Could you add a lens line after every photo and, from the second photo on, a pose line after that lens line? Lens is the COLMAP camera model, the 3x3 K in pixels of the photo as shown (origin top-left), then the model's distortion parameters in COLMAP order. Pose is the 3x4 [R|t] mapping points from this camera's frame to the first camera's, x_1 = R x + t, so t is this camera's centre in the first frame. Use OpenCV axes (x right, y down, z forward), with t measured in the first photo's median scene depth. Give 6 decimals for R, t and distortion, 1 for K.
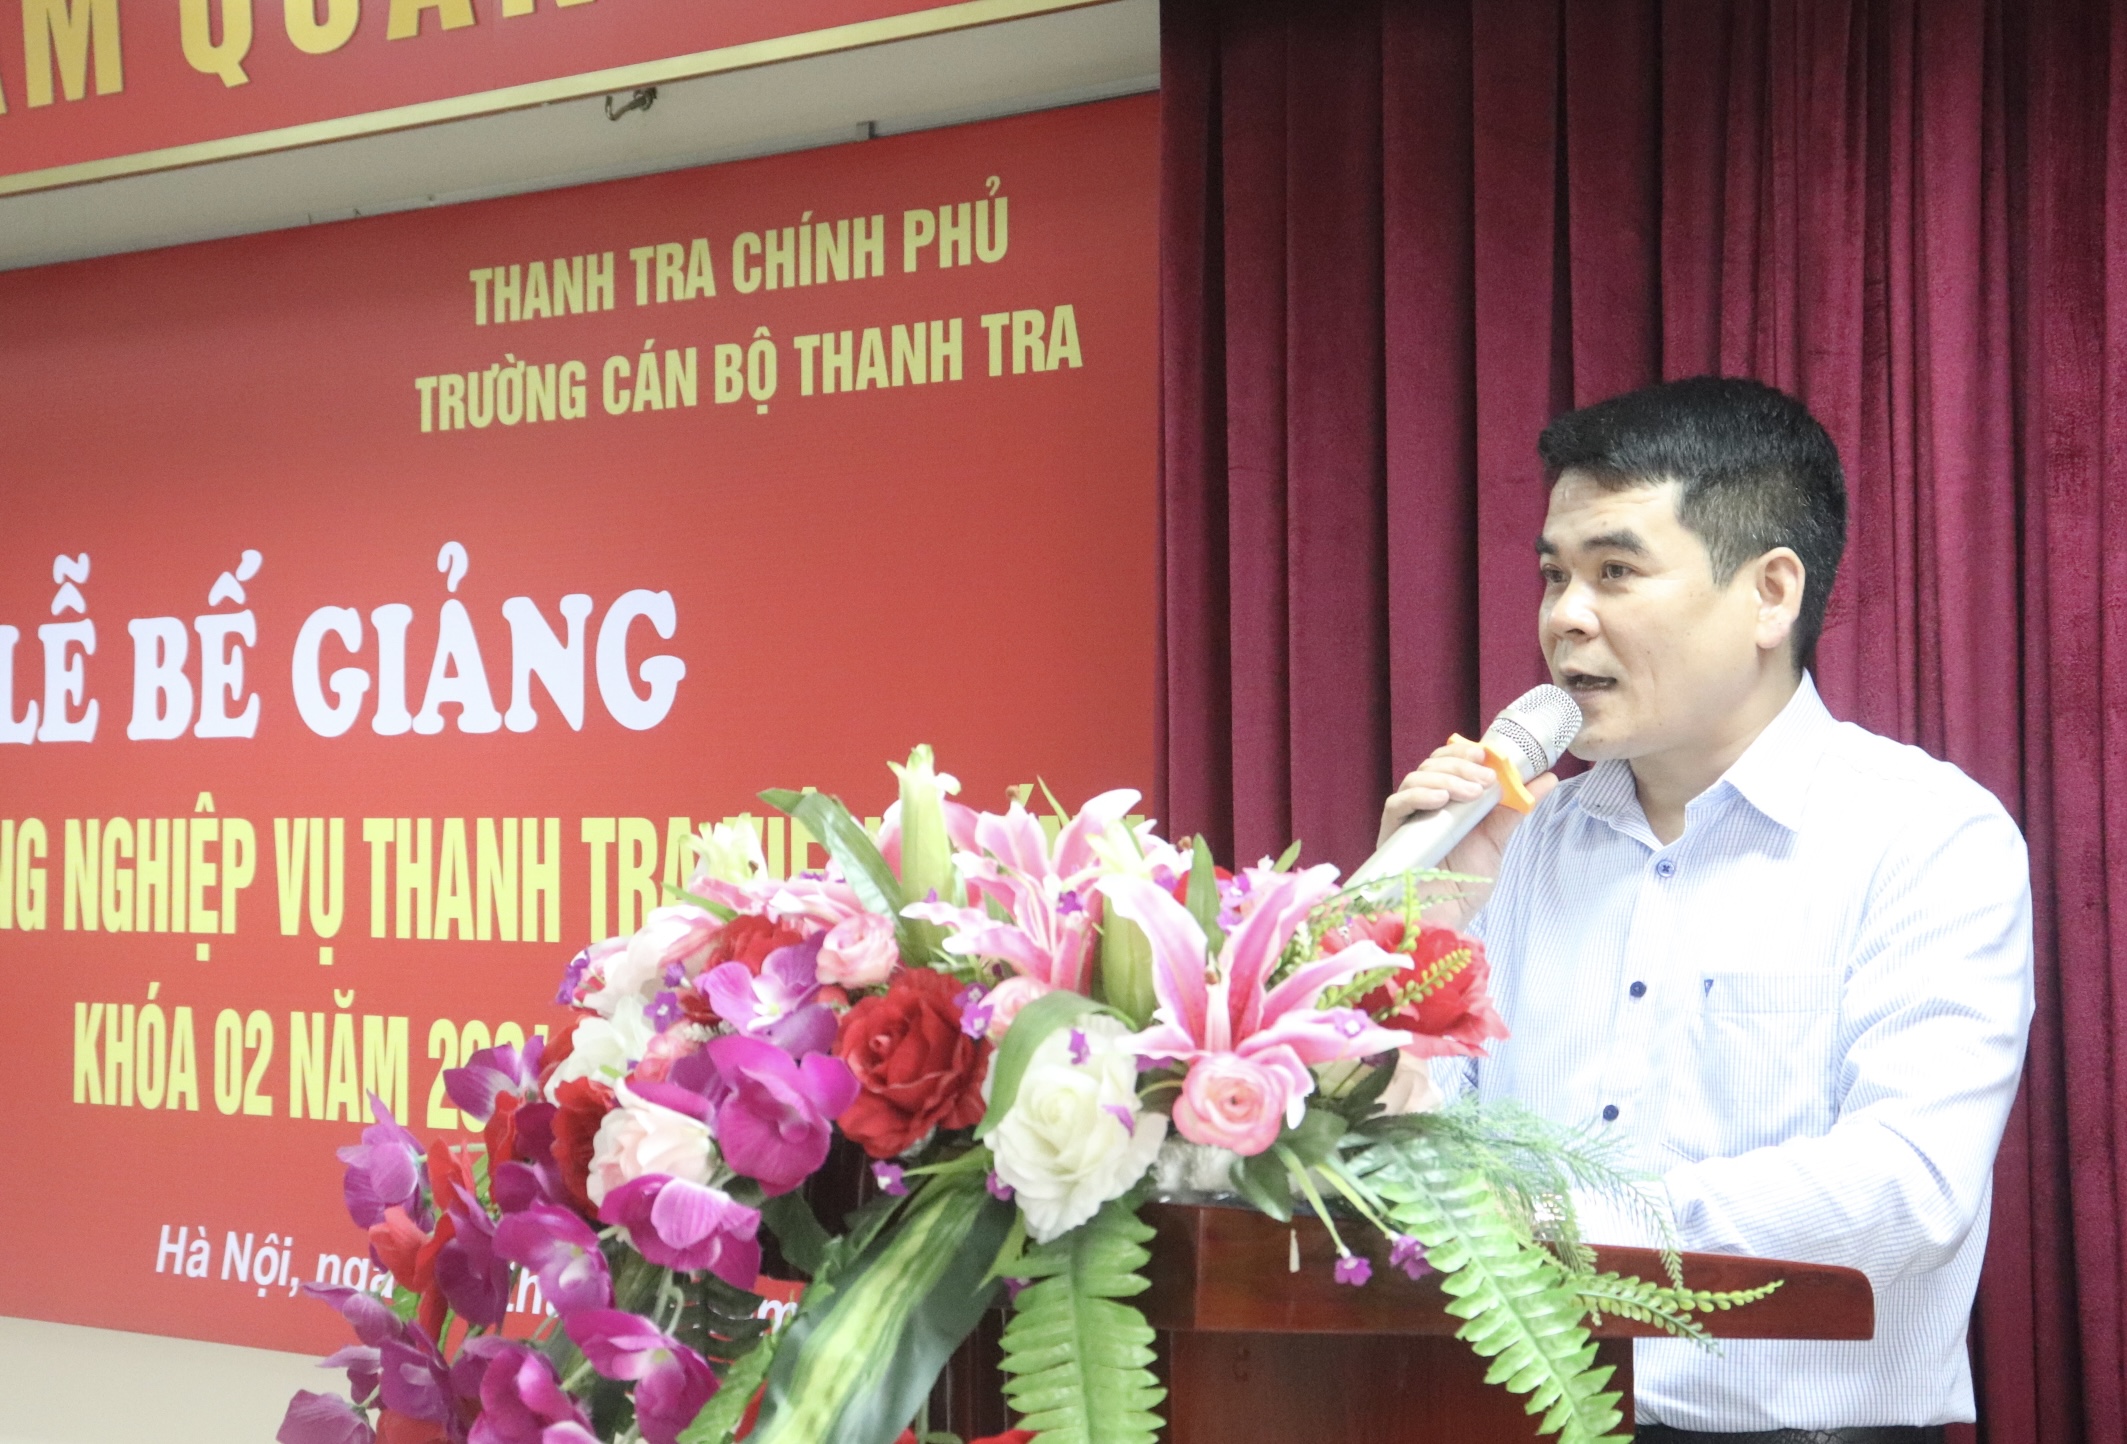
lens RADIAL K [[4078.9, 0, 1063.5], [0, 4078.9, 722.0], [0, 0, 1]] dist [0.086433, 0.142675]
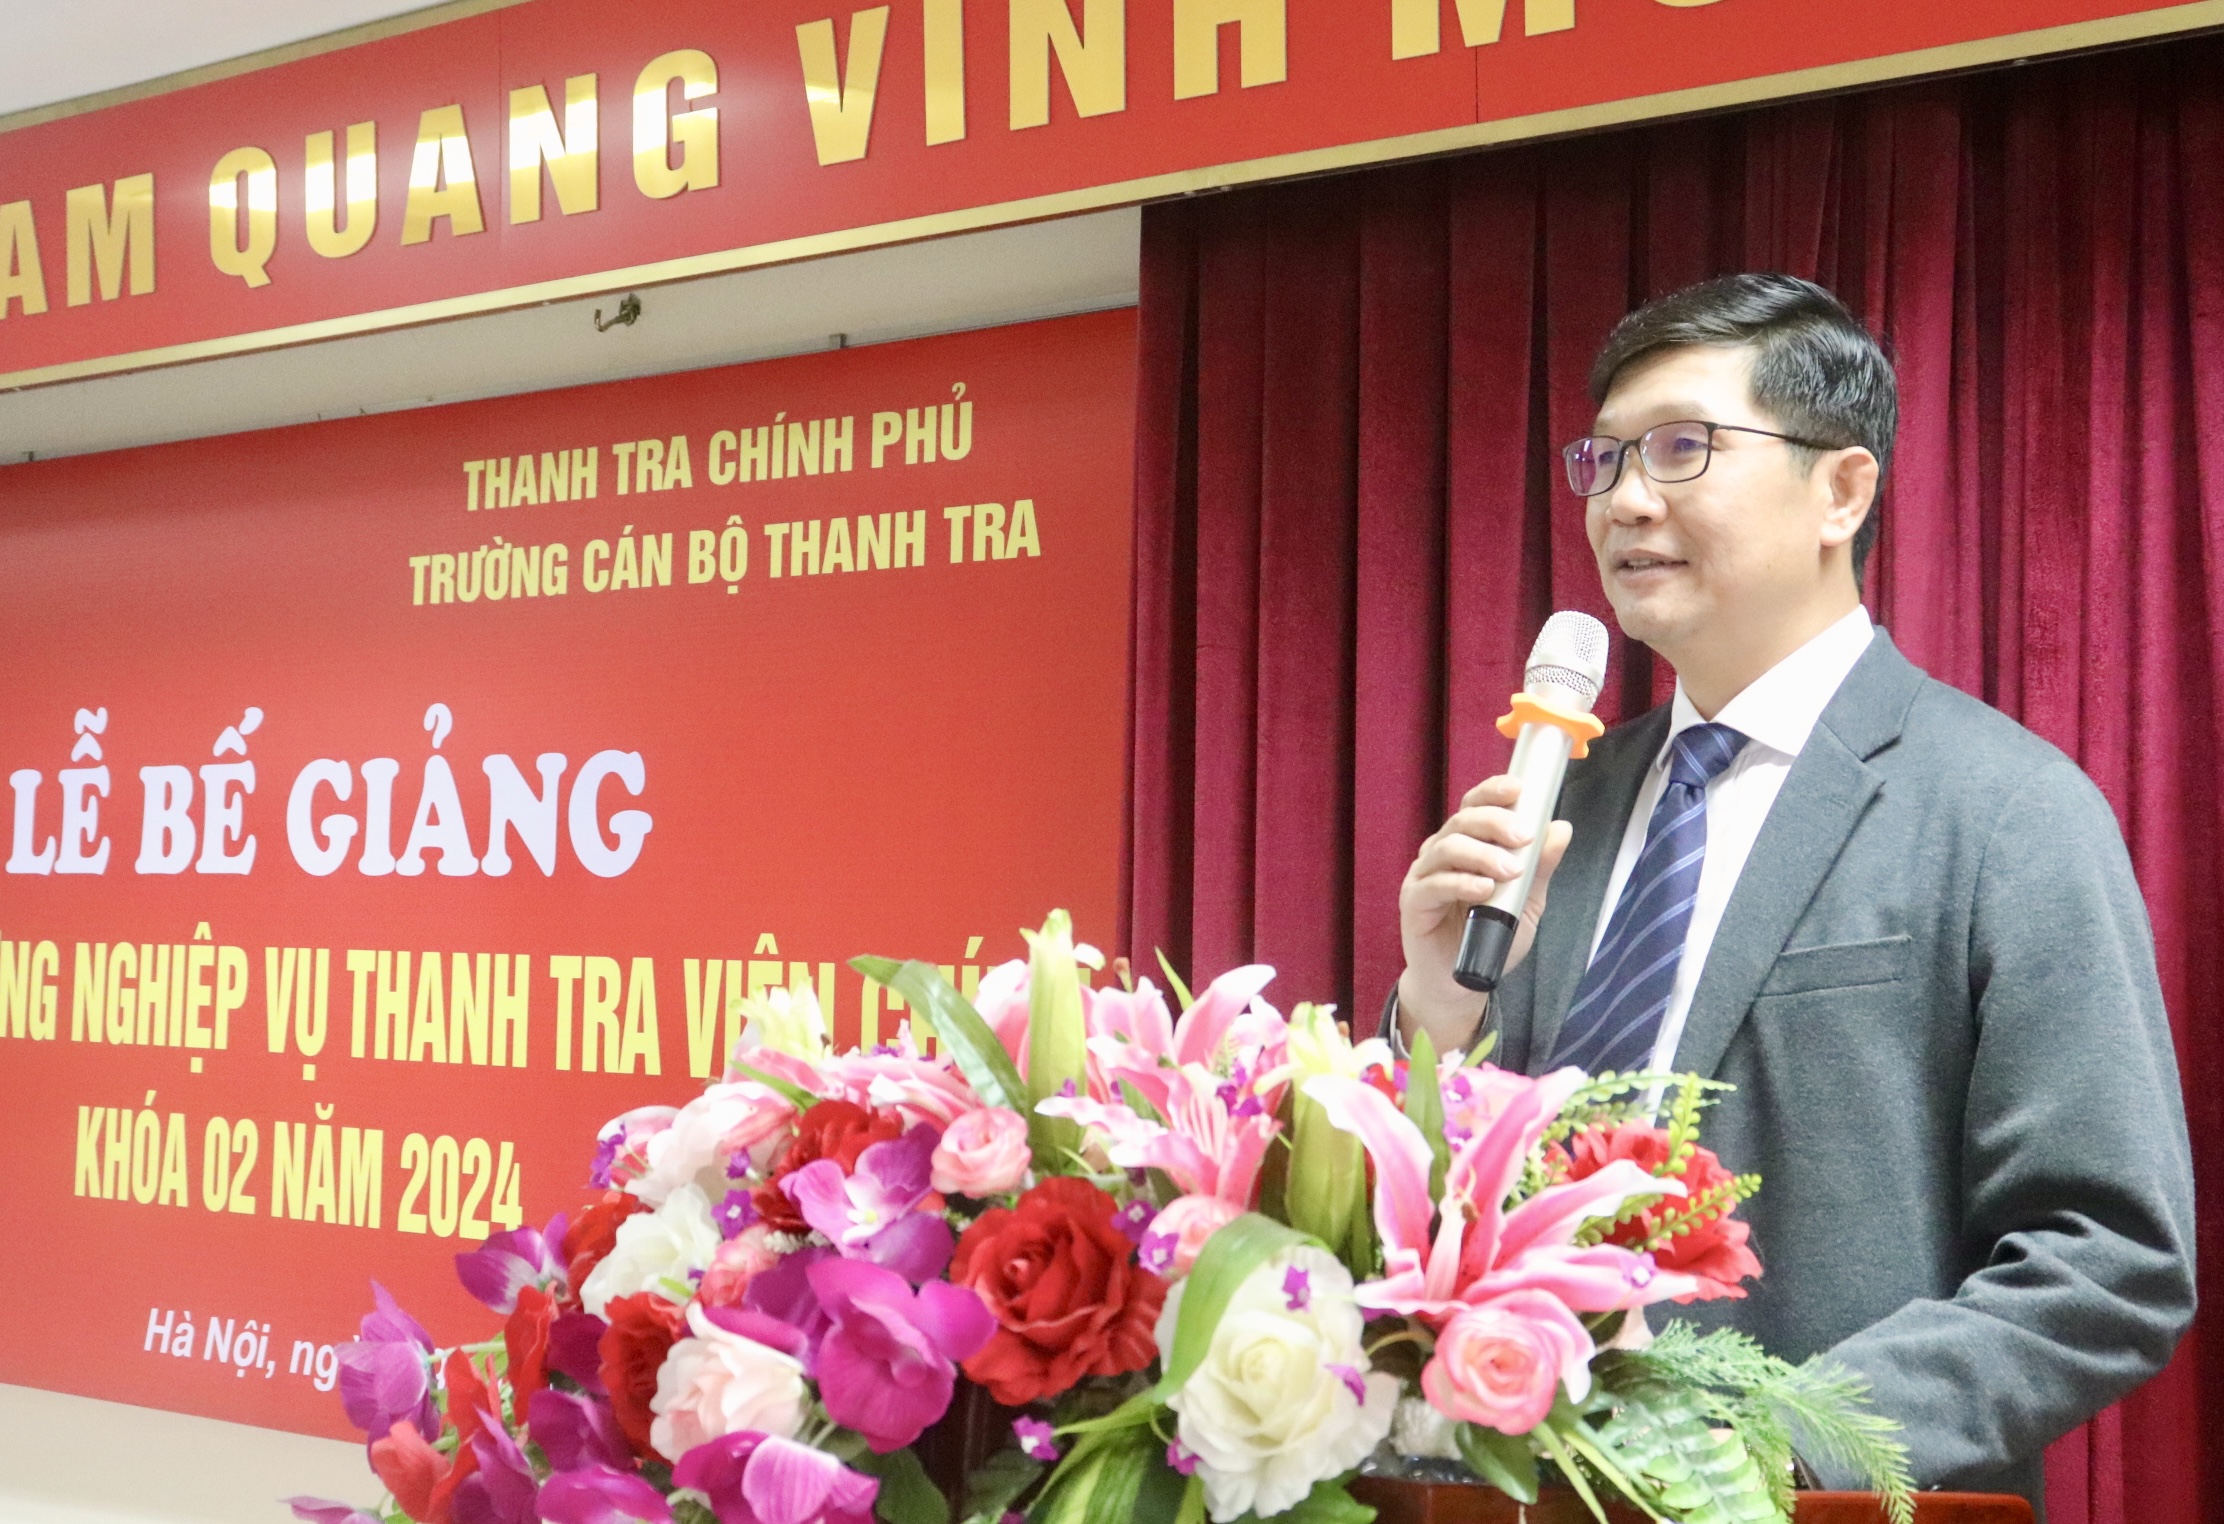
lens RADIAL K [[2845.6, 0, 1181.8], [0, 2845.6, 772.4], [0, 0, 1]] dist [-0.052280, 0.133976]
pose [[0.992034, 0.029462, 0.122477, -0.044853], [-0.024873, 0.998936, -0.038832, -0.000377], [-0.123491, 0.035477, 0.991711, 0.219572]]
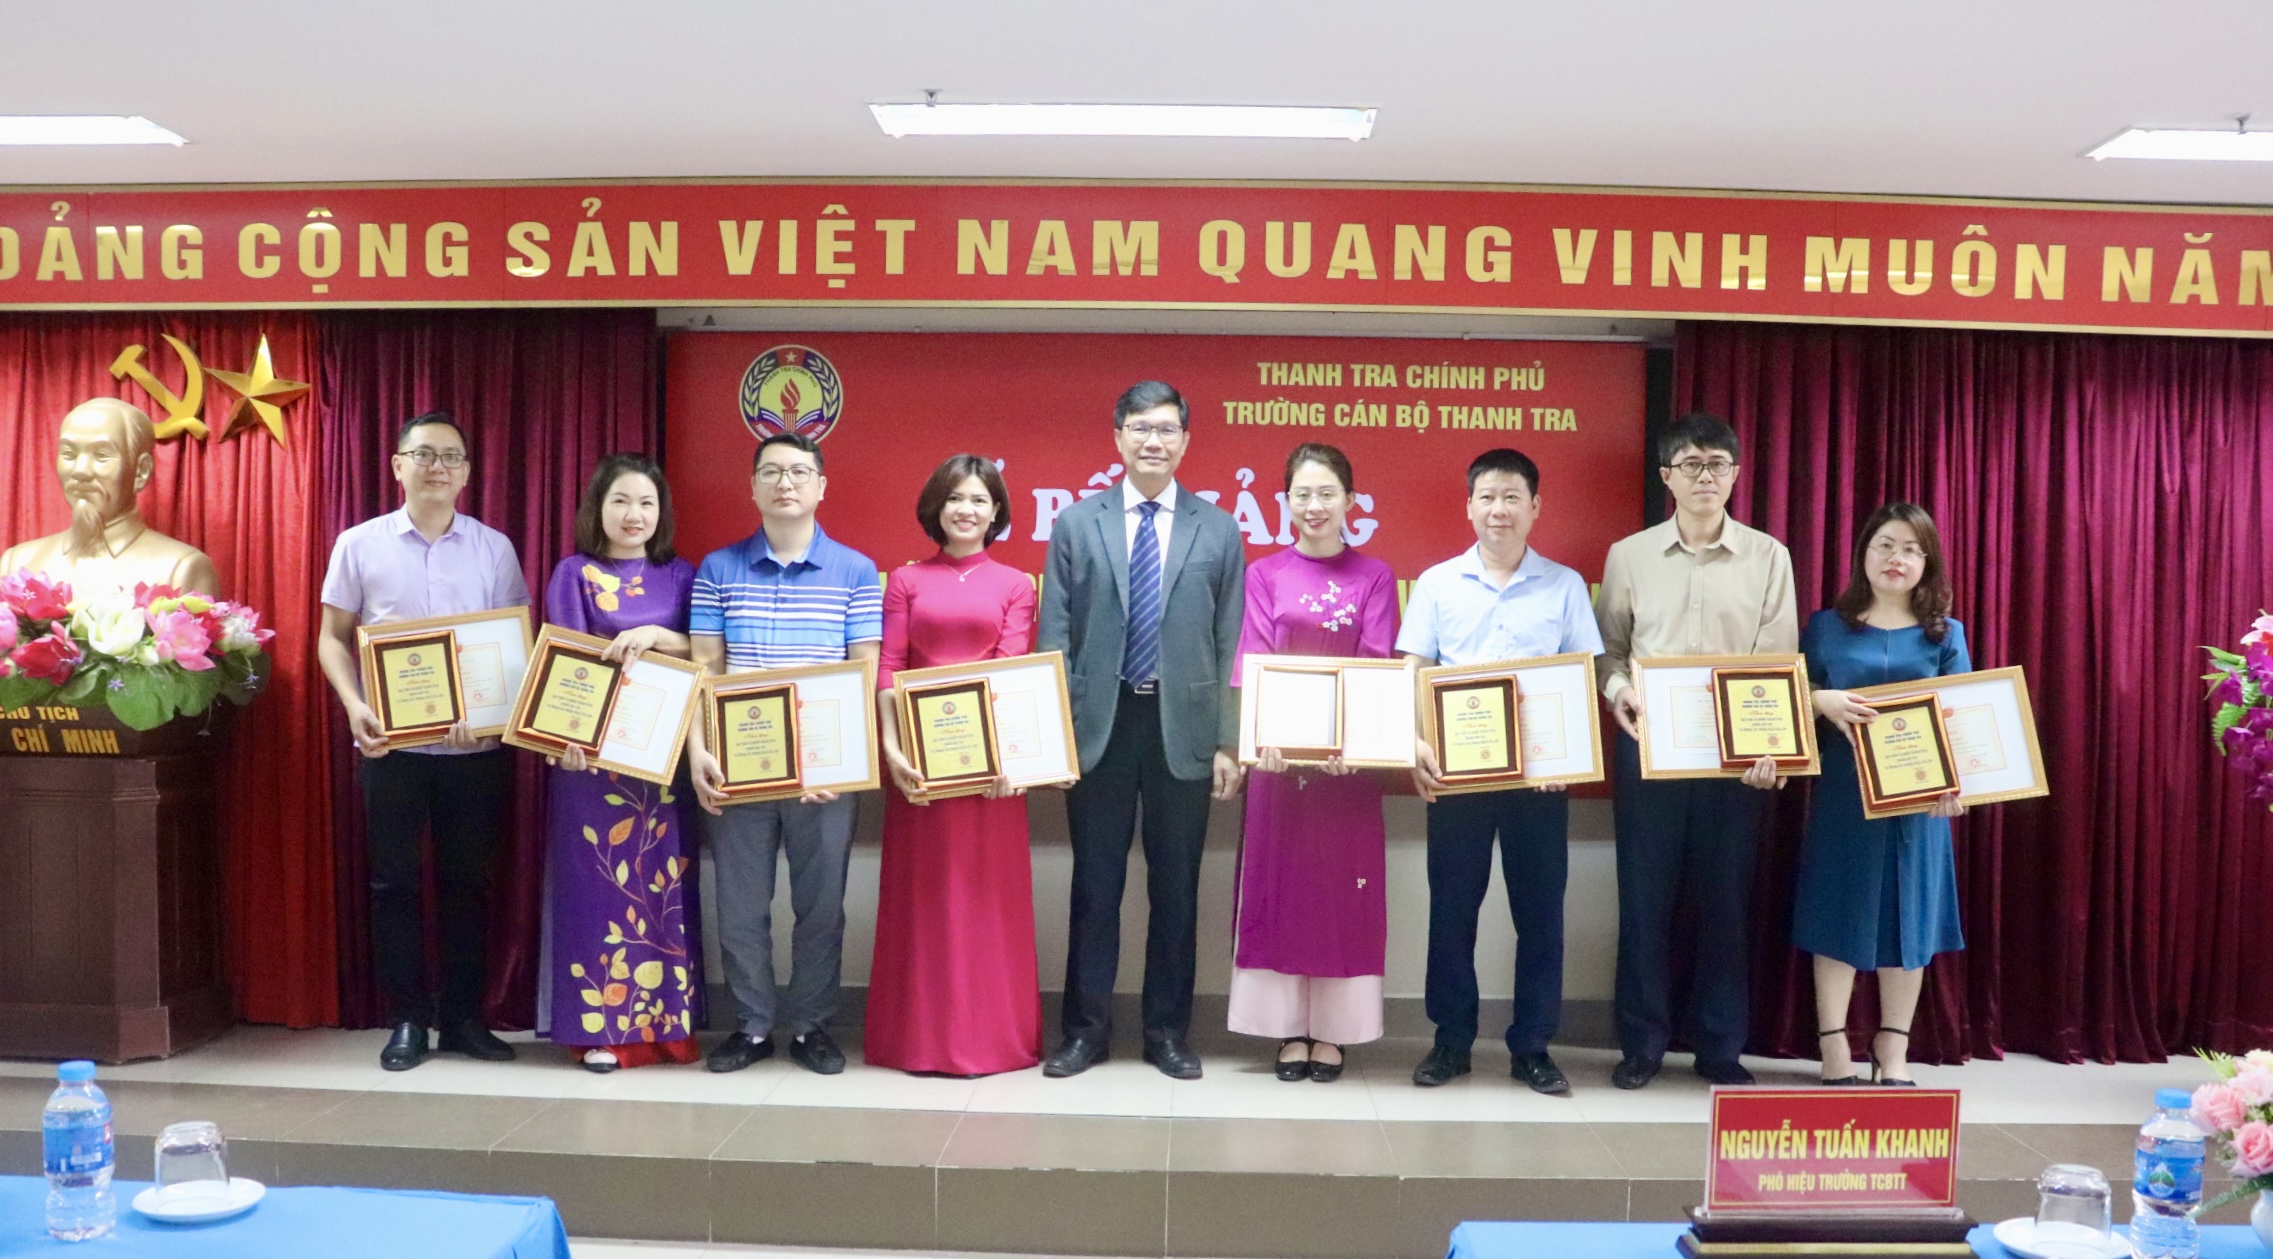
lens RADIAL K [[1989.4, 0, 1133.1], [0, 1989.4, 764.1], [0, 0, 1]] dist [-0.177332, 0.168583]
pose [[0.761652, -0.028000, 0.647381, -1.054941], [-0.031916, 0.996232, 0.080639, 0.044006], [-0.647199, -0.082081, 0.757889, 0.104260]]
